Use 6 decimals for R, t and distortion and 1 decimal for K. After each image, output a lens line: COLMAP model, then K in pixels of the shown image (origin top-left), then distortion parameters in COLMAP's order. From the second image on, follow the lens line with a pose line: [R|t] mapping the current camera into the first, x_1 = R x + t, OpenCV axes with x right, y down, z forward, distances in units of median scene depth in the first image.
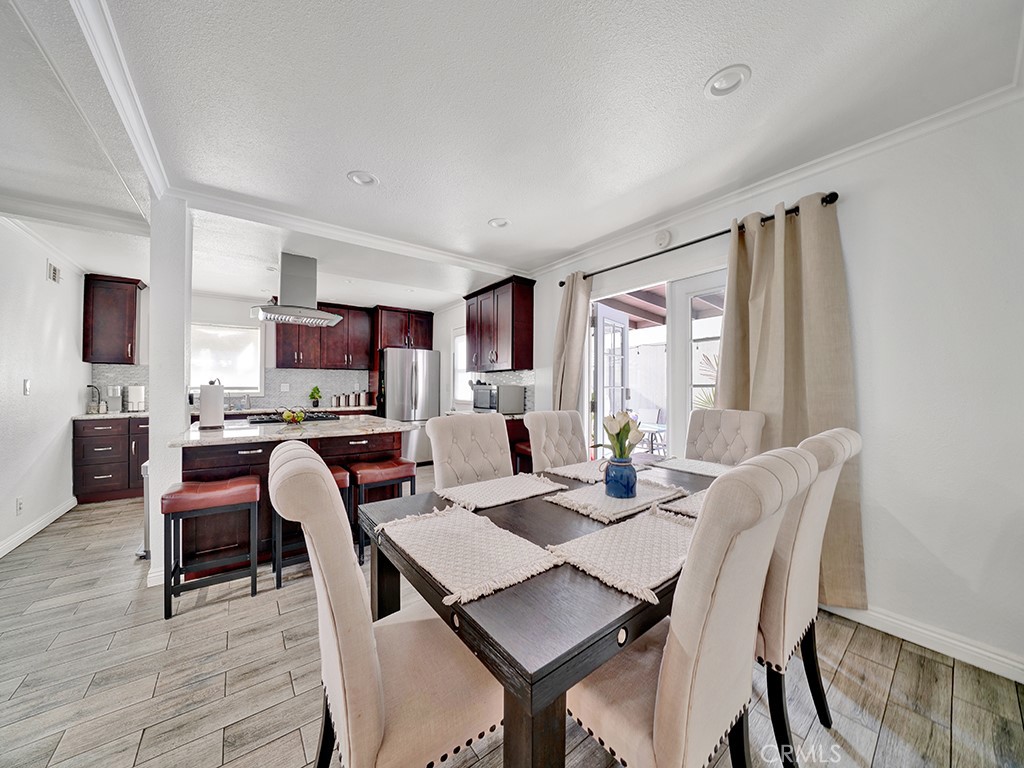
lens RADIAL K [[361.3, 0, 511.0], [0, 361.3, 382.5], [0, 0, 1]] dist [-0.020346, 0.000318]
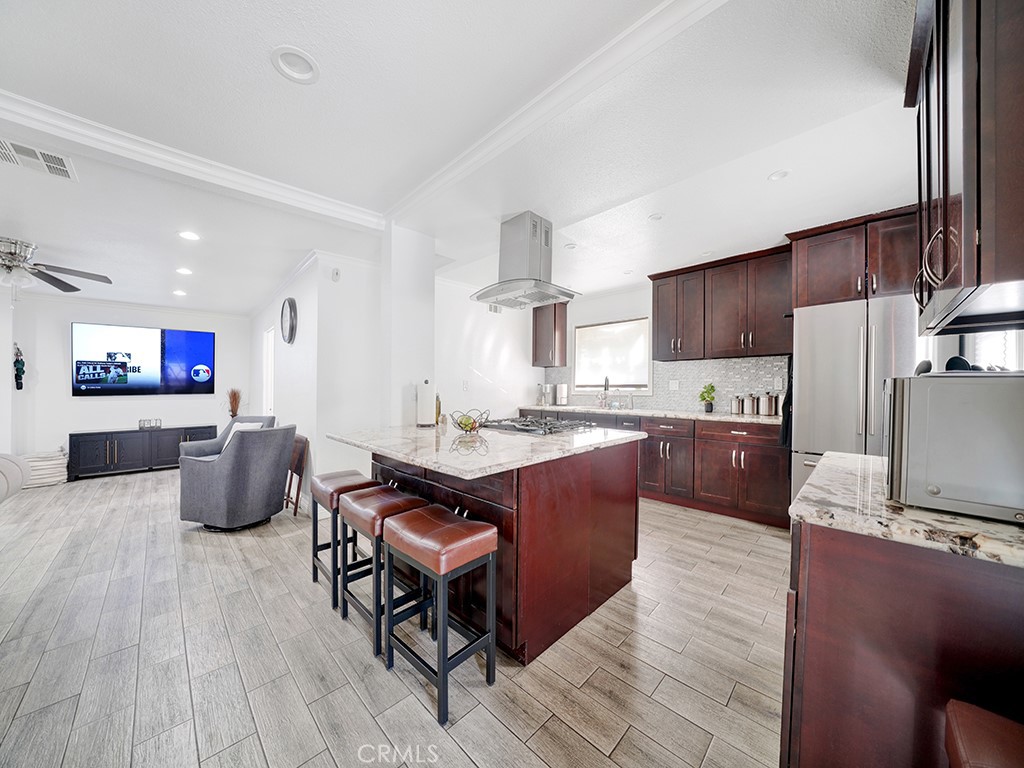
lens RADIAL K [[361.3, 0, 520.6], [0, 361.3, 383.3], [0, 0, 1]] dist [-0.020346, 0.000318]
pose [[0.147210, -0.005168, -0.989092, 0.151070], [0.015026, 0.999883, -0.002987, 0.009109], [0.988991, -0.014423, 0.147270, 0.706507]]
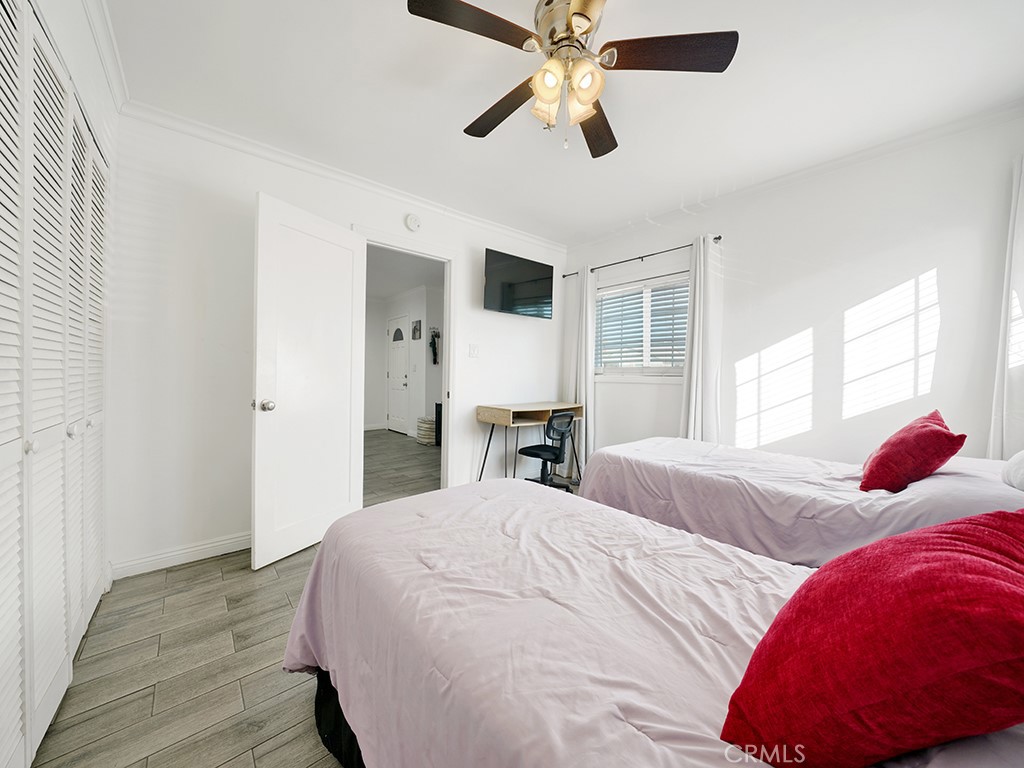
lens RADIAL K [[361.3, 0, 512.4], [0, 361.3, 375.8], [0, 0, 1]] dist [-0.020346, 0.000318]
pose [[-0.995859, 0.002217, -0.090881, -1.347423], [0.002469, 0.999993, -0.002659, 0.052129], [0.090875, -0.002873, -0.995858, 0.760316]]
